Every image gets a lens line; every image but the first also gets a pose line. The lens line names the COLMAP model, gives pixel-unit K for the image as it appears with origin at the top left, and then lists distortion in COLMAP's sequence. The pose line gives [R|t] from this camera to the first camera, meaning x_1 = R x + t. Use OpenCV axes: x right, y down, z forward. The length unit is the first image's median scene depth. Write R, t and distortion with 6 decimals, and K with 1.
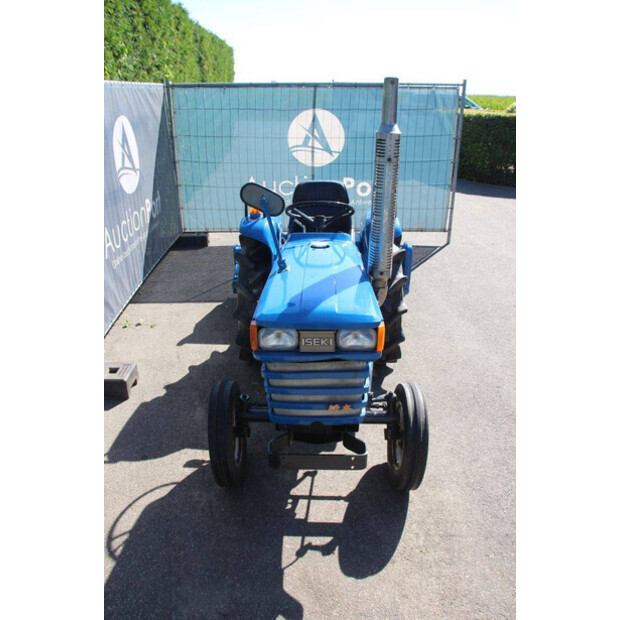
lens RADIAL K [[555.4, 0, 310.0], [0, 555.4, 312.1], [0, 0, 1]] dist [-0.086832, 0.000877]
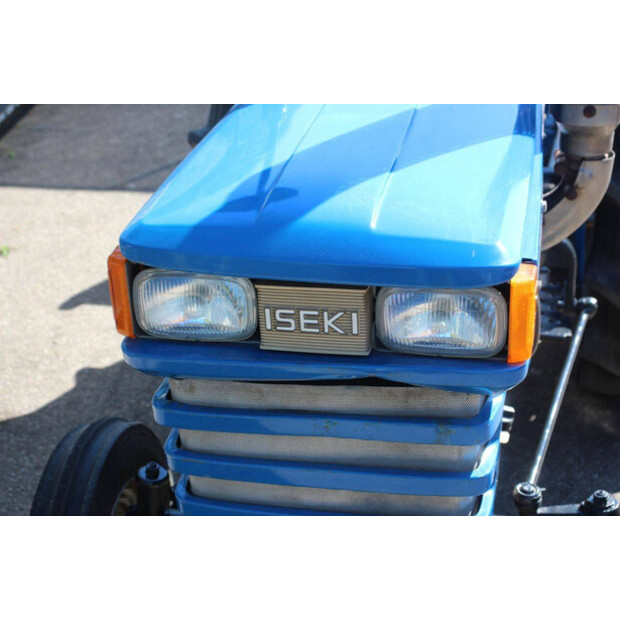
lens RADIAL K [[1446.3, 0, 312.2], [0, 1446.3, 308.9], [0, 0, 1]] dist [0.423985, 0.000000]
pose [[0.986369, 0.050064, -0.156749, 0.134162], [-0.041719, 0.997554, 0.056080, 0.000890], [0.159174, -0.048776, 0.986045, 0.185228]]
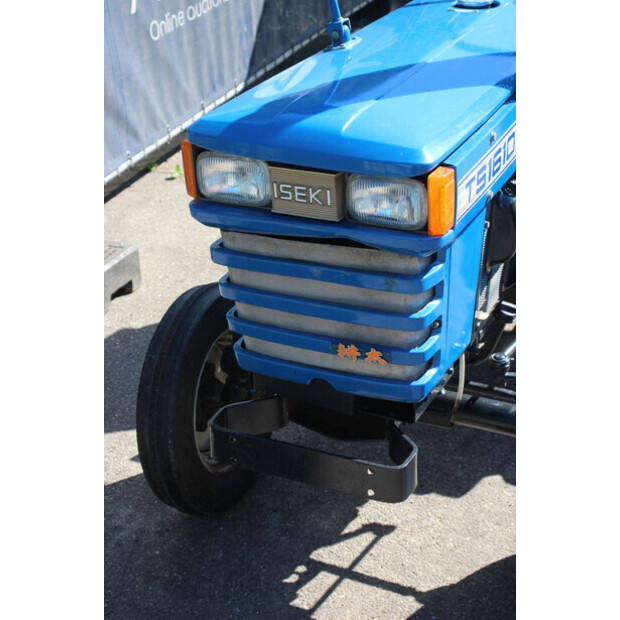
lens RADIAL K [[1446.3, 0, 308.2], [0, 1446.3, 309.5], [0, 0, 1]] dist [0.423985, 0.000000]
pose [[0.911363, 0.157662, -0.380211, 0.469729], [-0.139370, 0.987368, 0.075362, 0.054098], [0.387290, -0.015692, 0.921824, -0.111181]]
